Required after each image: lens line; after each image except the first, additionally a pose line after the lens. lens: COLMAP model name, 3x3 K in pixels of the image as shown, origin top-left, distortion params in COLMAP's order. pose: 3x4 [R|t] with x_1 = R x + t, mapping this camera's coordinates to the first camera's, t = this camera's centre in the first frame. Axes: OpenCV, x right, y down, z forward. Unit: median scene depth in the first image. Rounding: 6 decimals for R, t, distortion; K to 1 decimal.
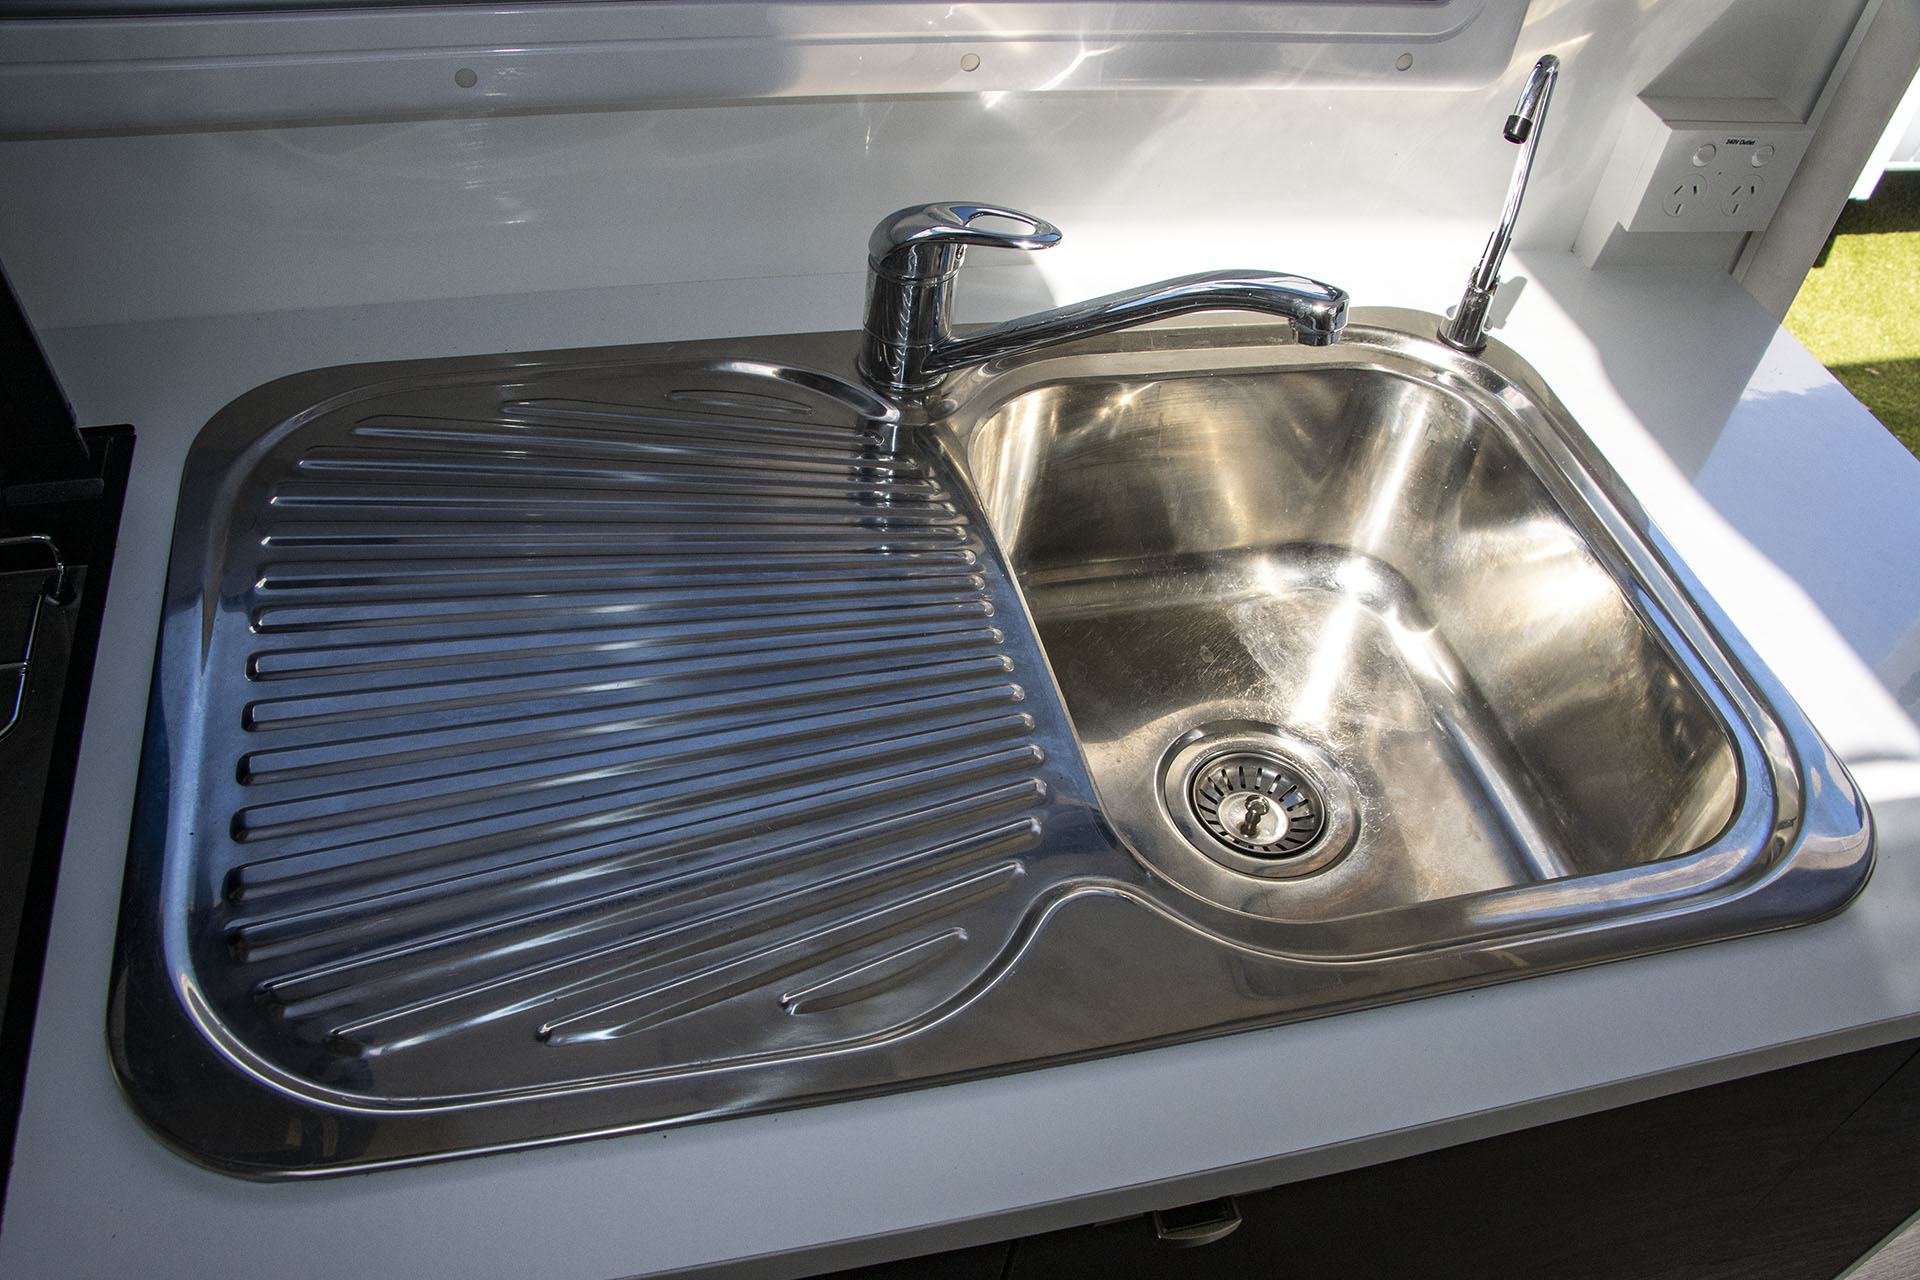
lens RADIAL K [[1594.9, 0, 943.7], [0, 1594.9, 650.5], [0, 0, 1]] dist [-0.182887, 0.122160]
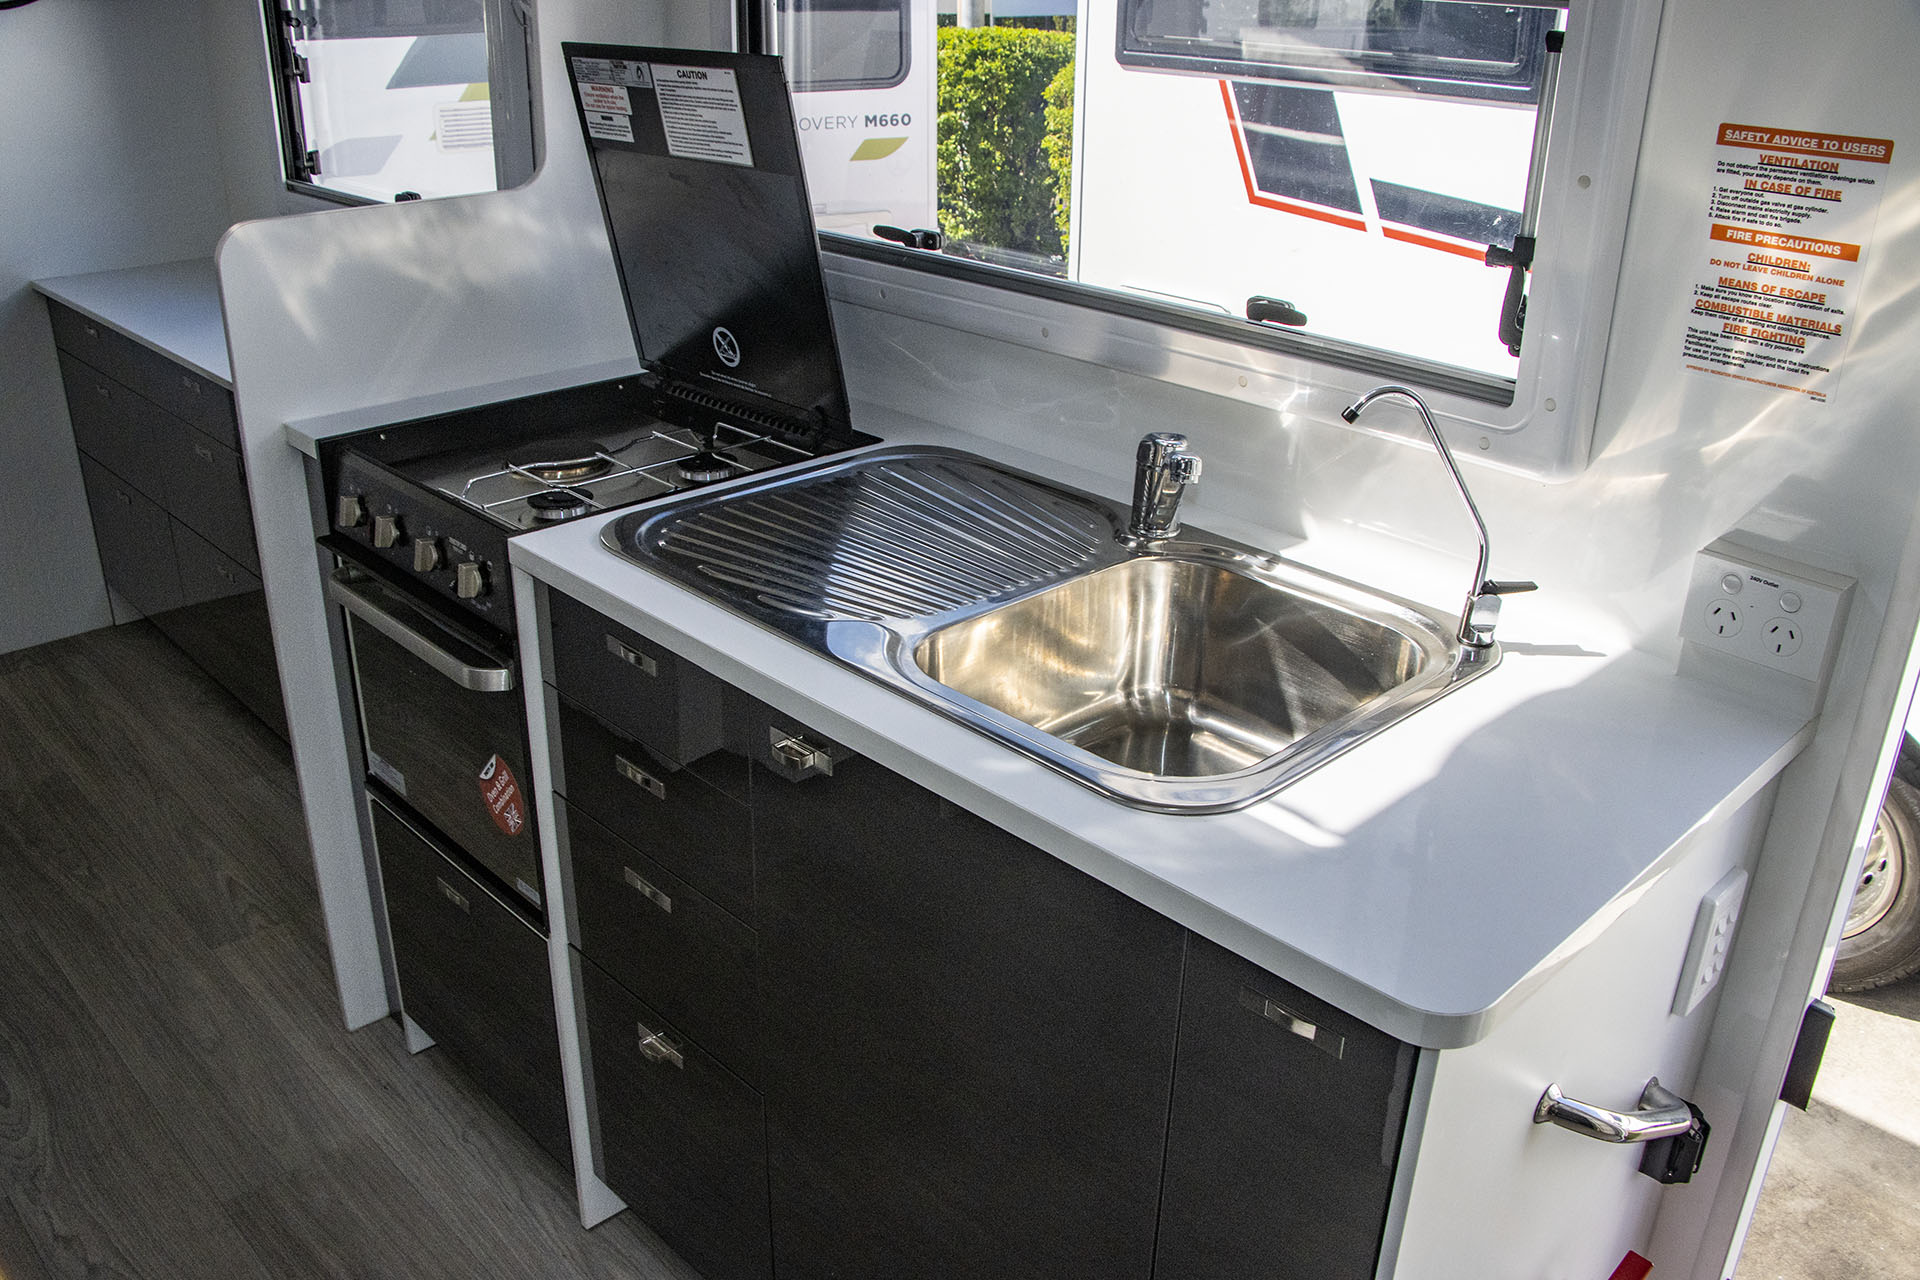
lens RADIAL K [[1594.9, 0, 943.7], [0, 1594.9, 650.5], [0, 0, 1]] dist [-0.182887, 0.122160]
pose [[0.508182, 0.278399, -0.815012, 1.351953], [-0.593946, 0.798568, -0.097559, 0.241839], [0.623682, 0.533651, 0.571172, -0.086199]]
